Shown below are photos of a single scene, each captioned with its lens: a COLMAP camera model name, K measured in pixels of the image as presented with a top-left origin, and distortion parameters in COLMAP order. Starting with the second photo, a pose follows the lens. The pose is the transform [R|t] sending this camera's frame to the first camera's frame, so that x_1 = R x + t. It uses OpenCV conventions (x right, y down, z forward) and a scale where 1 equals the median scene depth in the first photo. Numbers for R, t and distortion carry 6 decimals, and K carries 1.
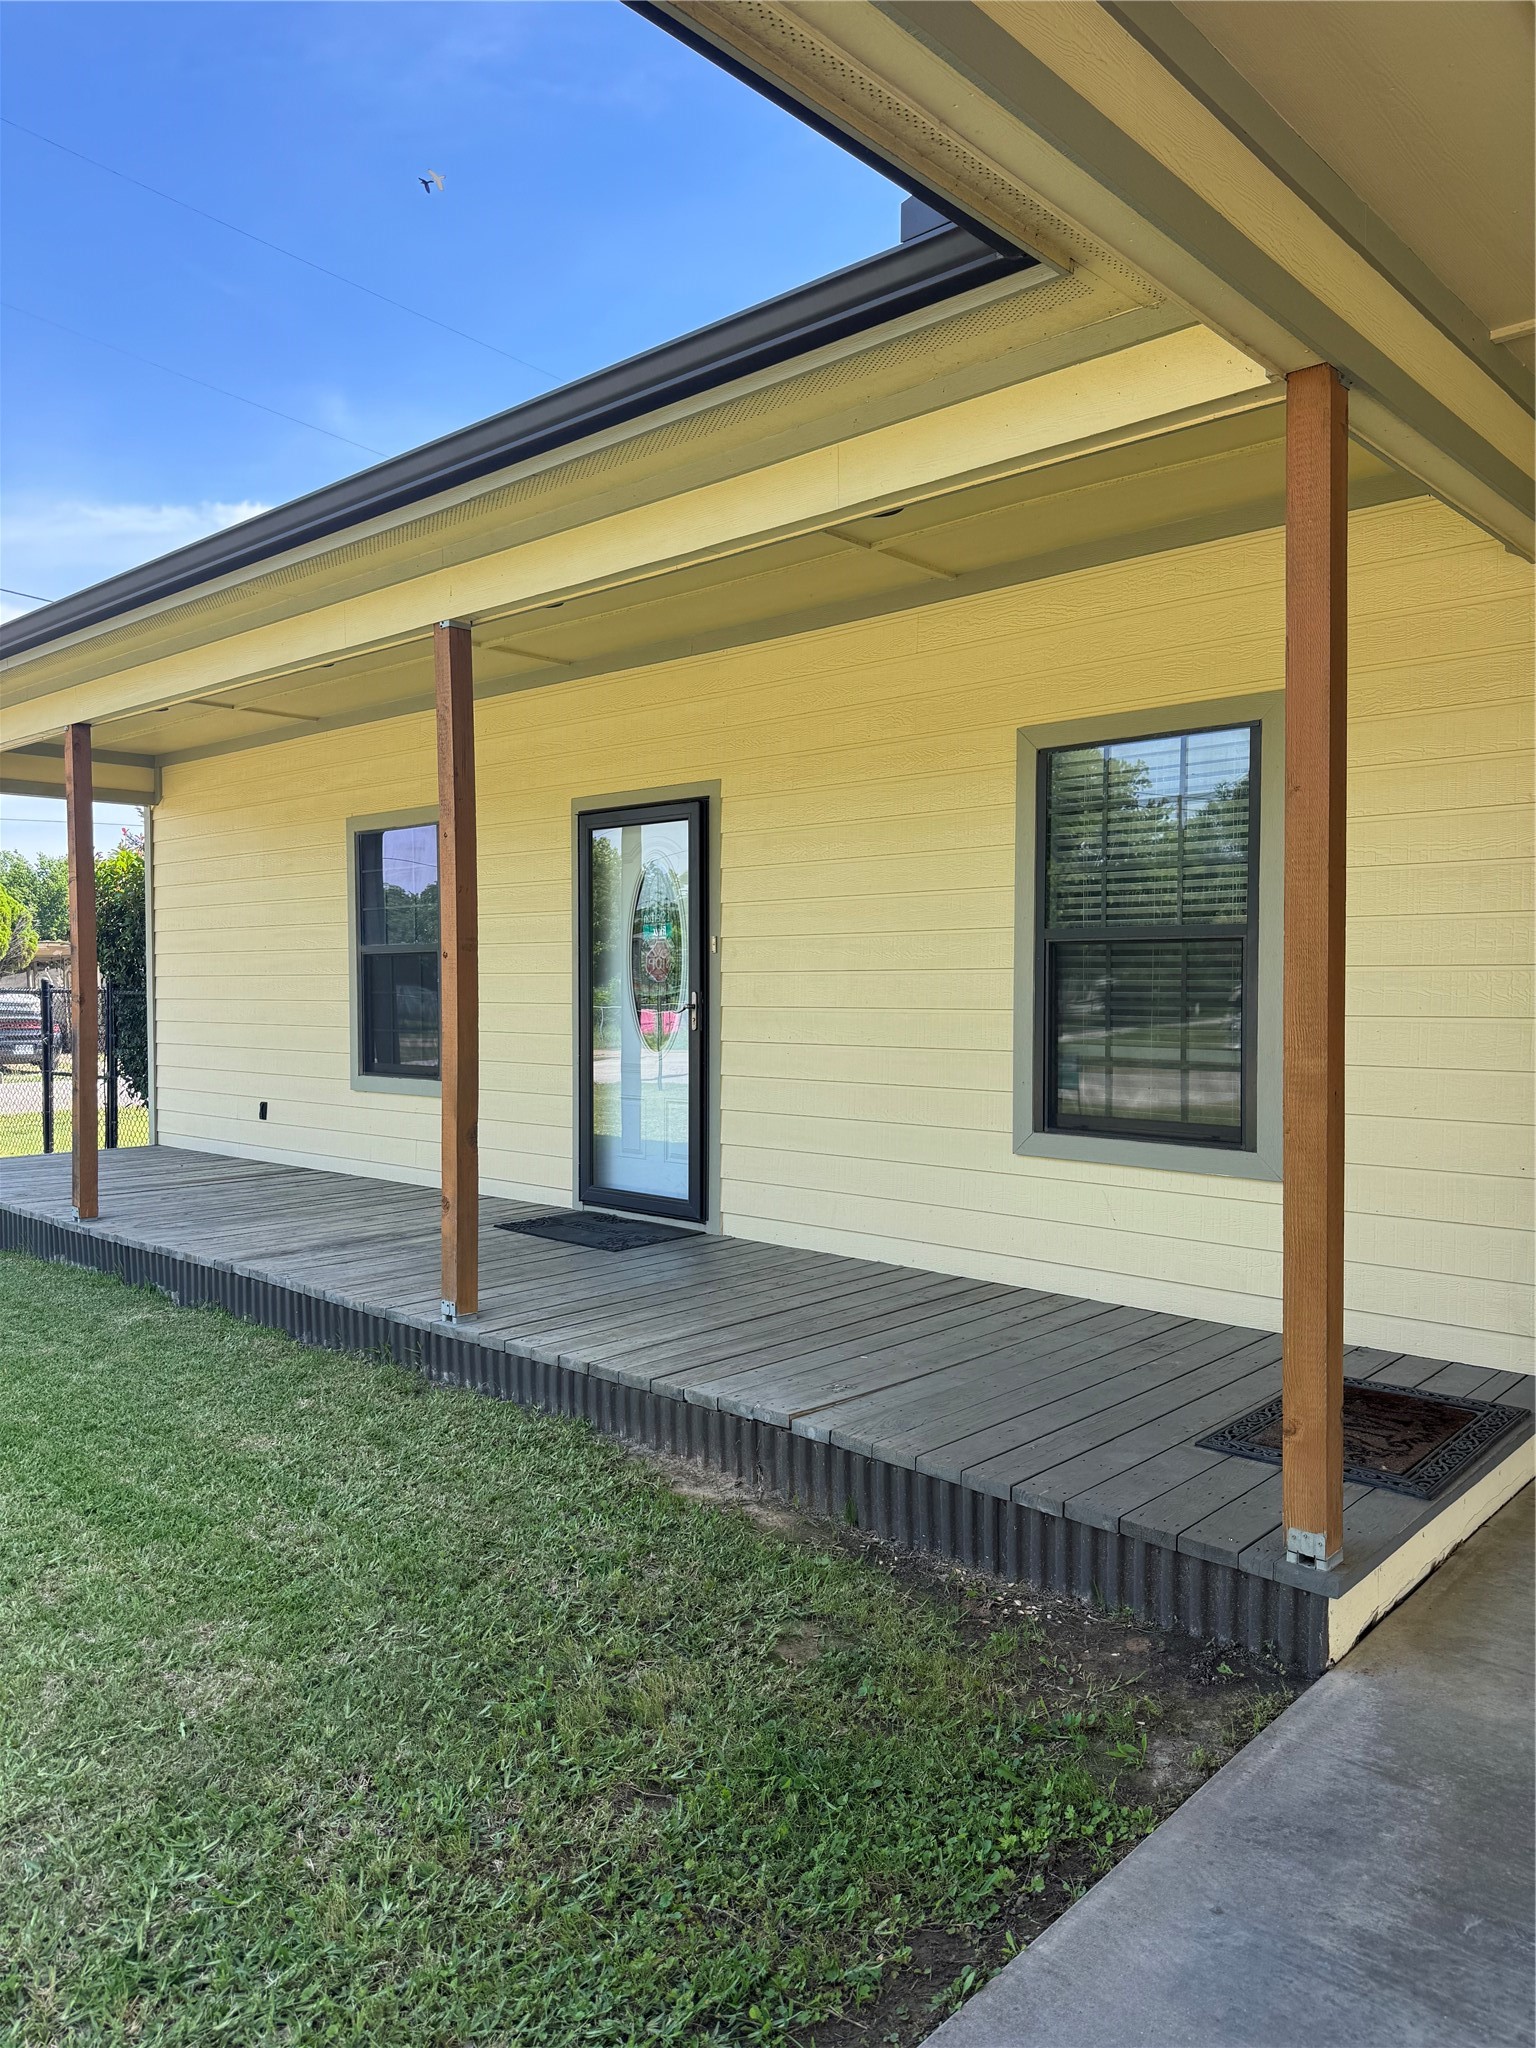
lens RADIAL K [[1451.3, 0, 768.0], [0, 1451.3, 1024.0], [0, 0, 1]] dist [0.001057, 0.000234]
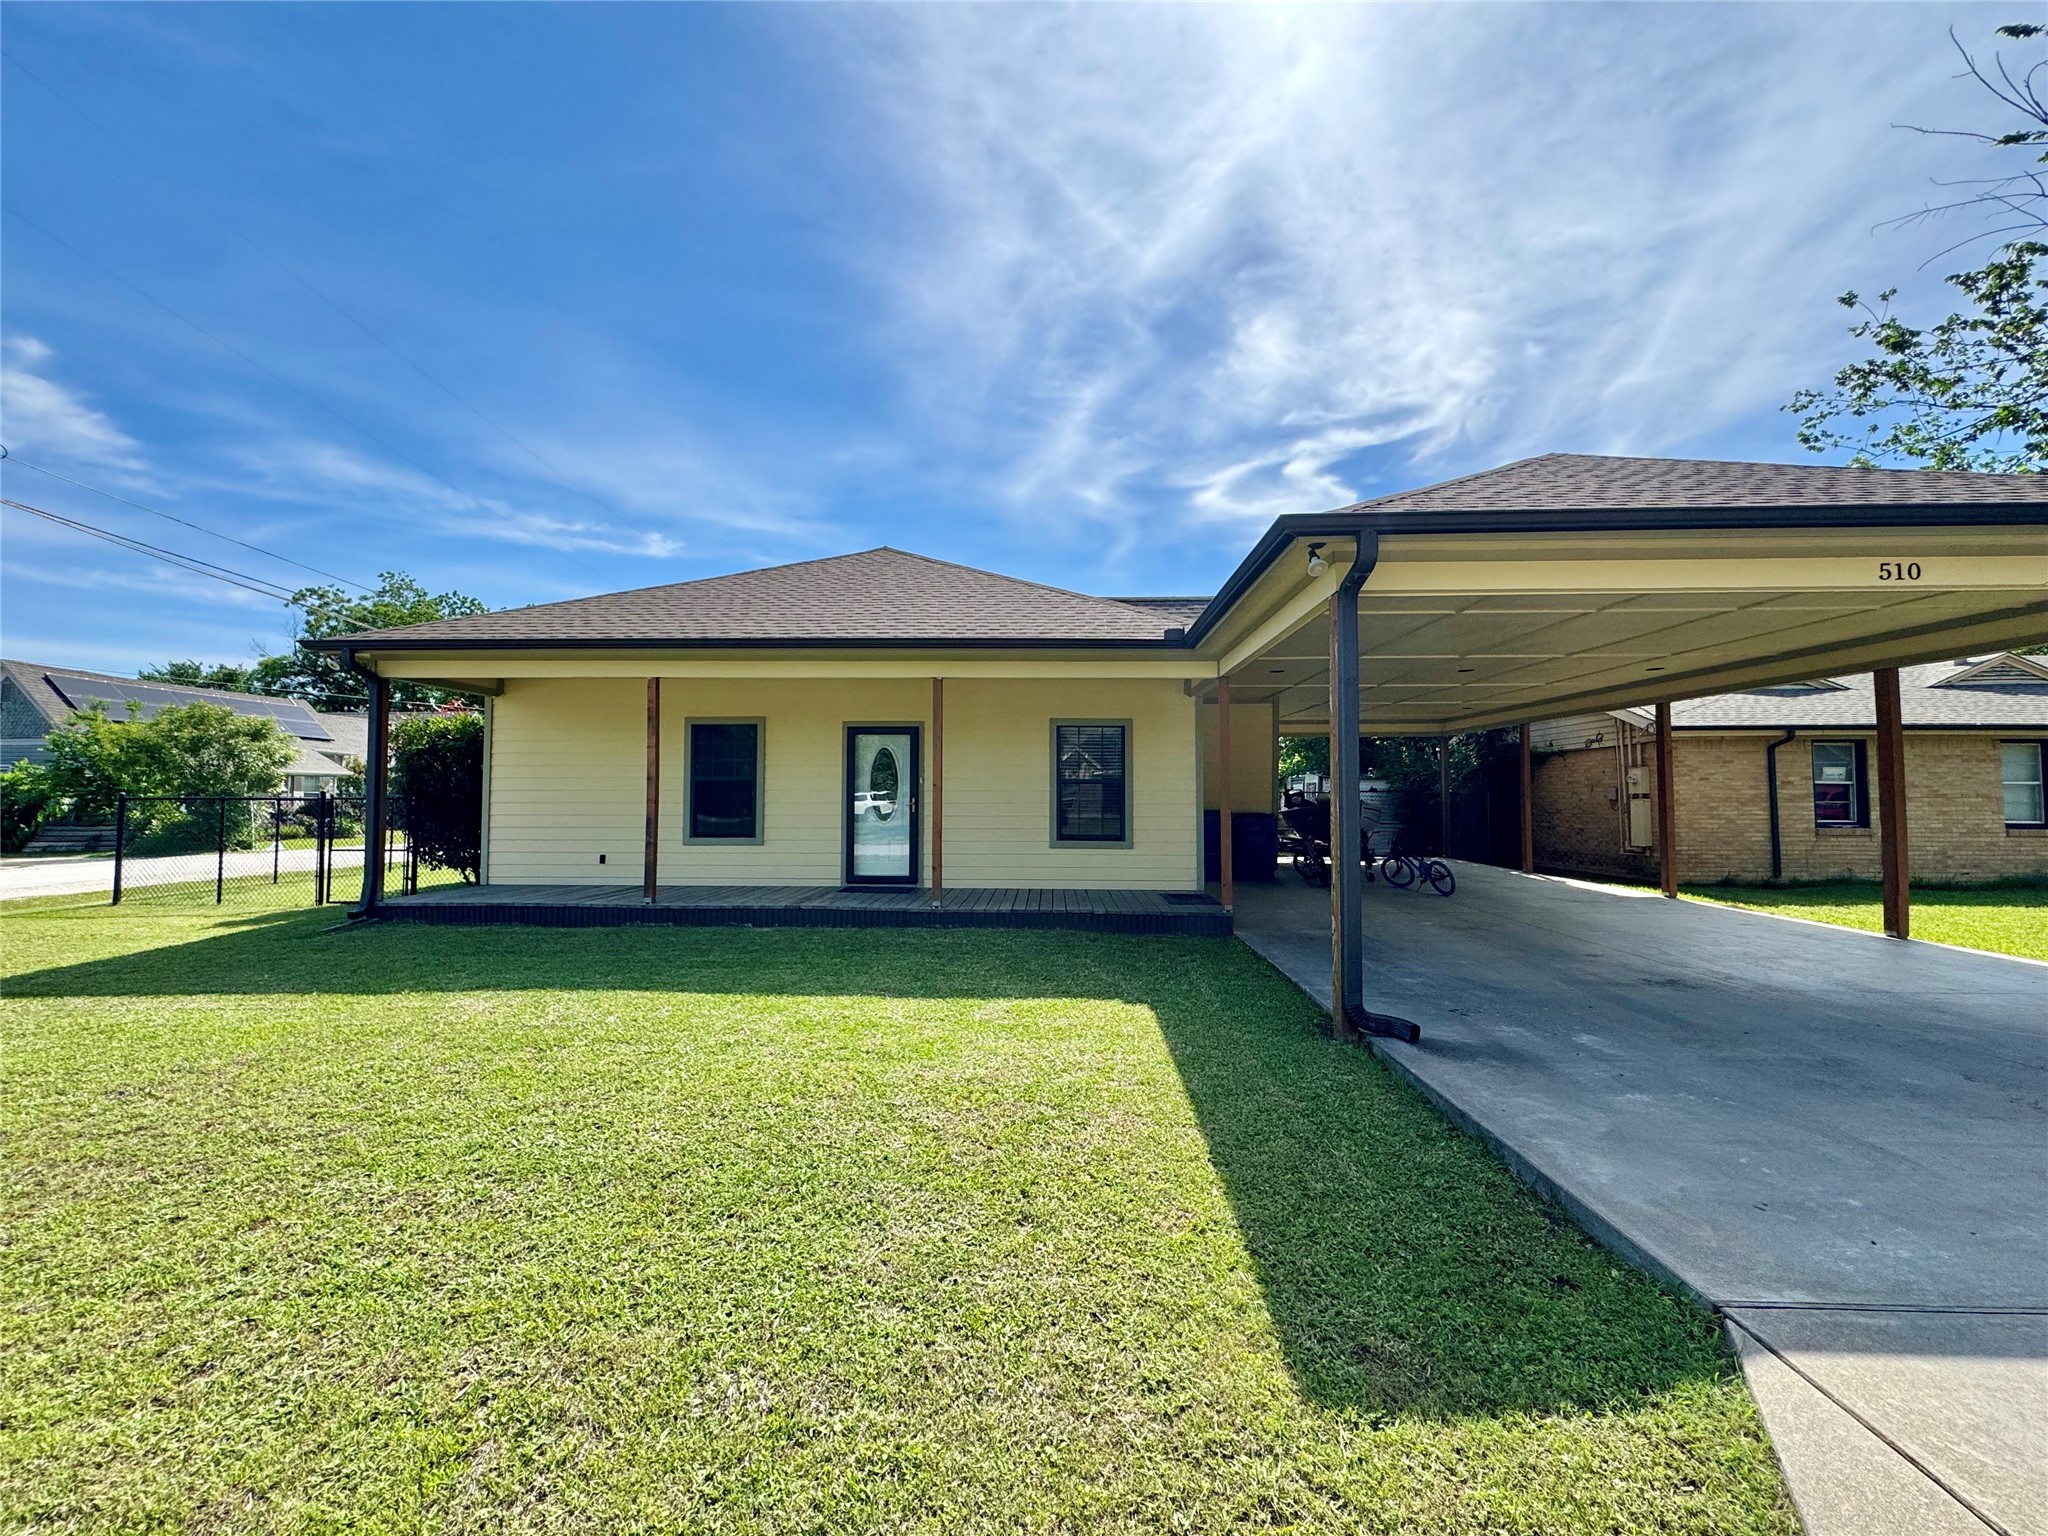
lens RADIAL K [[818.6, 0, 1022.7], [0, 818.6, 766.1], [0, 0, 1]] dist [-0.005208, 0.000415]
pose [[0.765224, 0.027809, 0.643163, -1.084883], [0.015388, 0.997991, -0.061460, 0.018476], [-0.643580, 0.056928, 0.763259, -0.368850]]
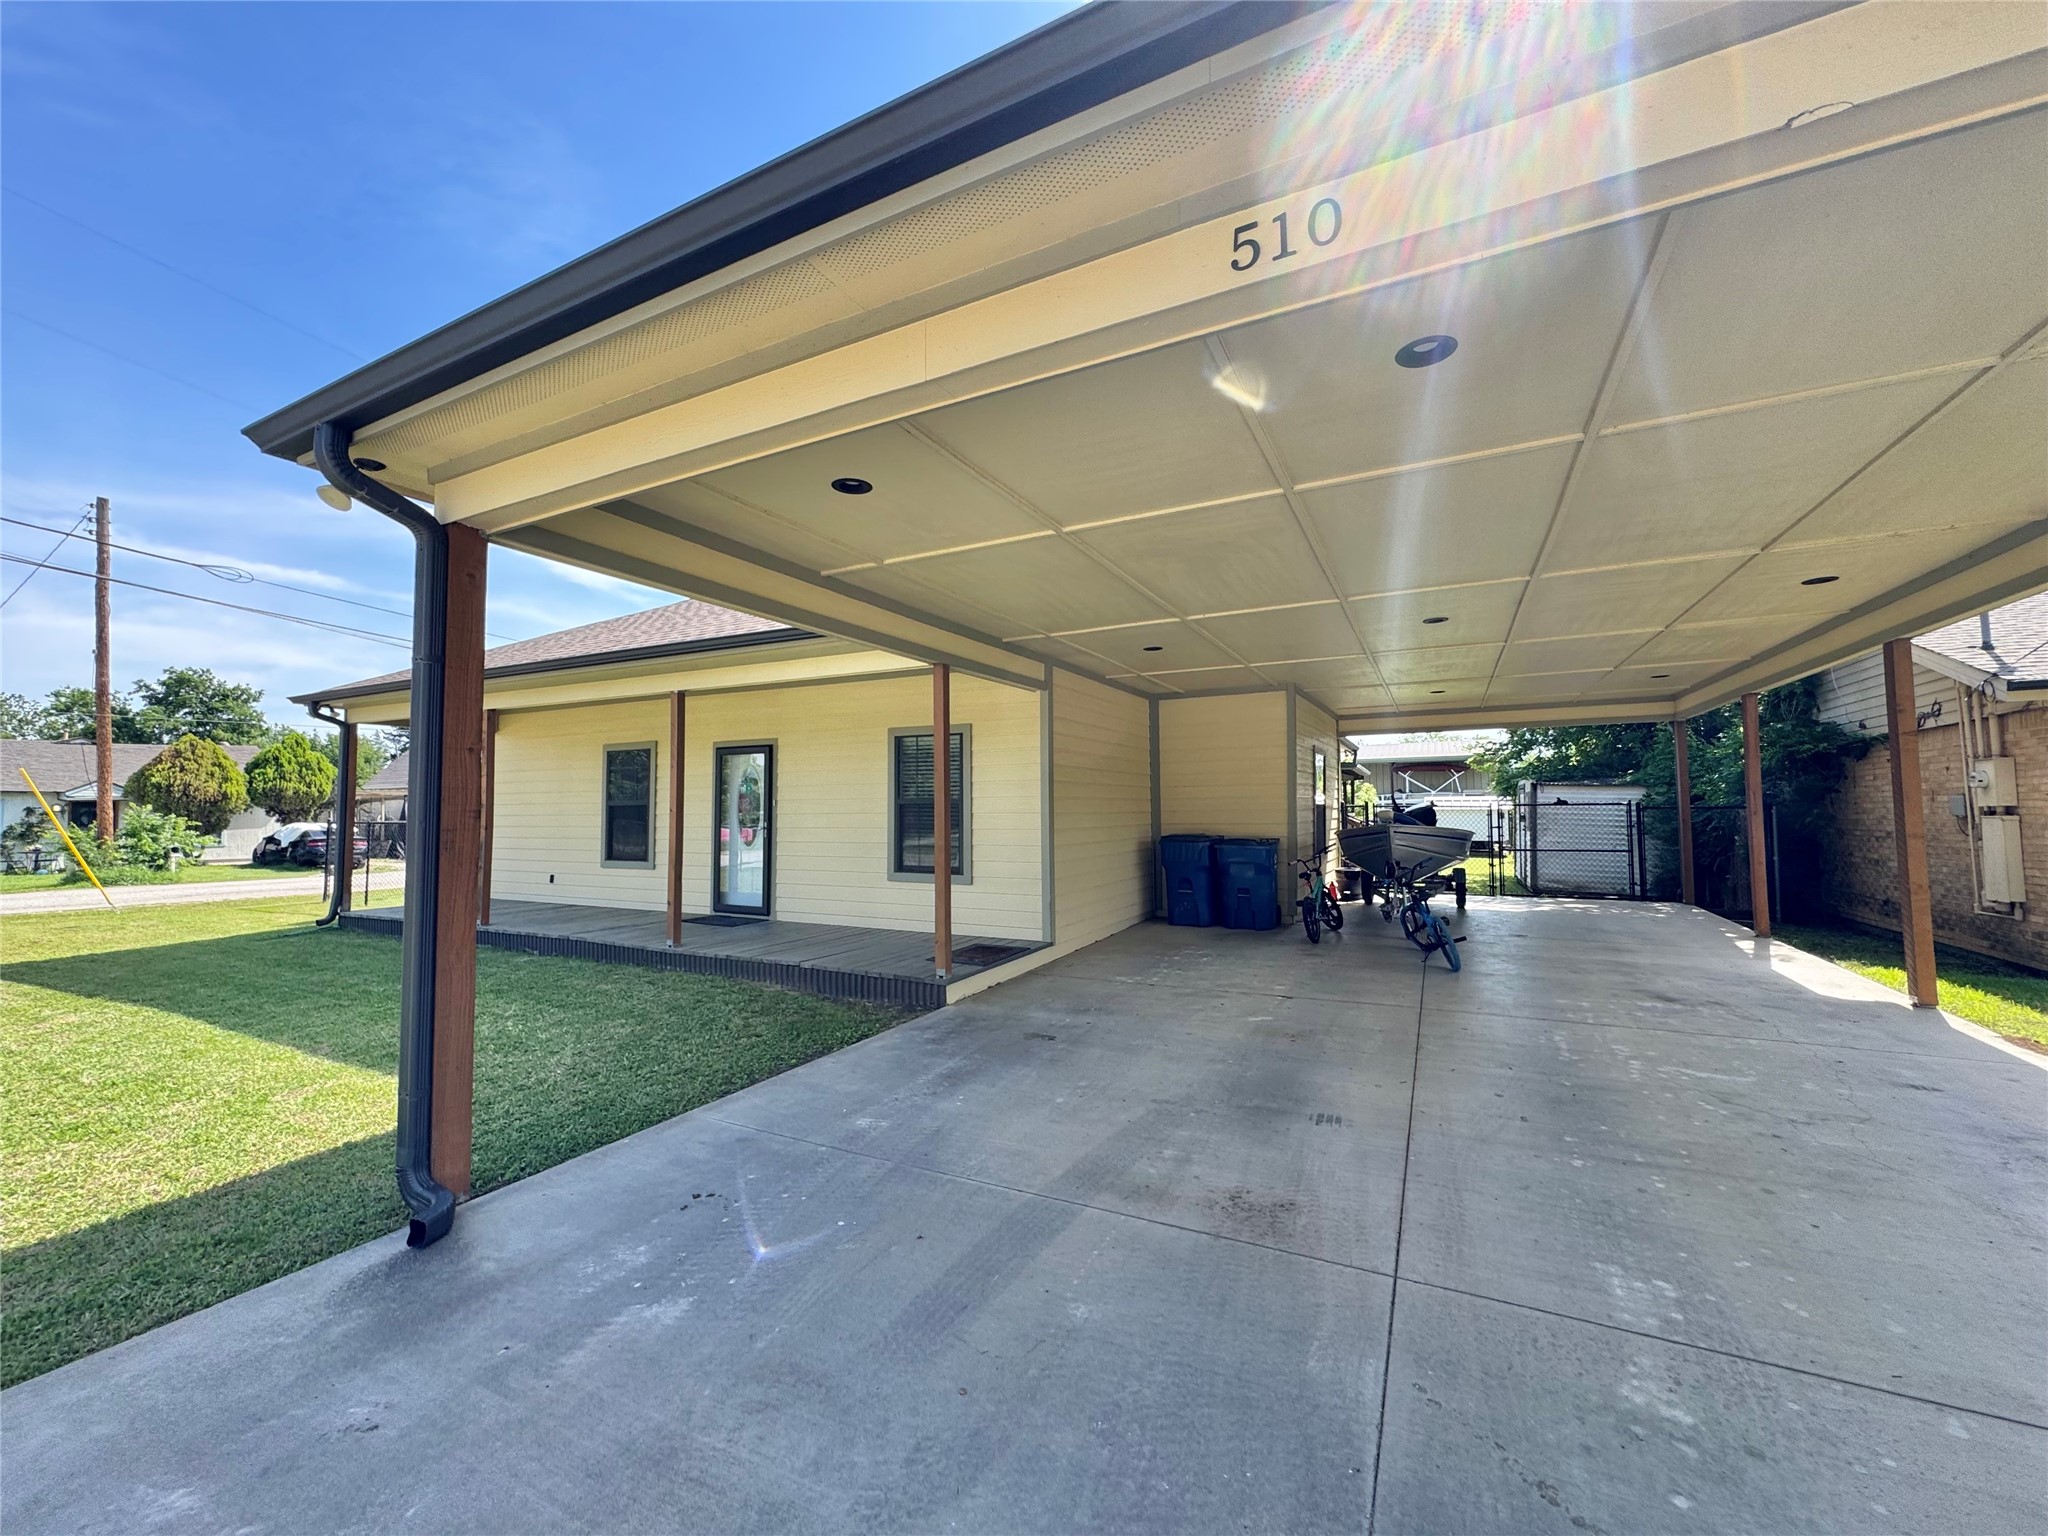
lens RADIAL K [[818.6, 0, 1022.7], [0, 818.6, 766.1], [0, 0, 1]] dist [-0.005208, 0.000415]
pose [[0.966255, 0.009217, 0.257422, 0.015424], [0.012335, 0.996557, -0.081984, 0.002795], [-0.257291, 0.082393, 0.962815, -0.584748]]
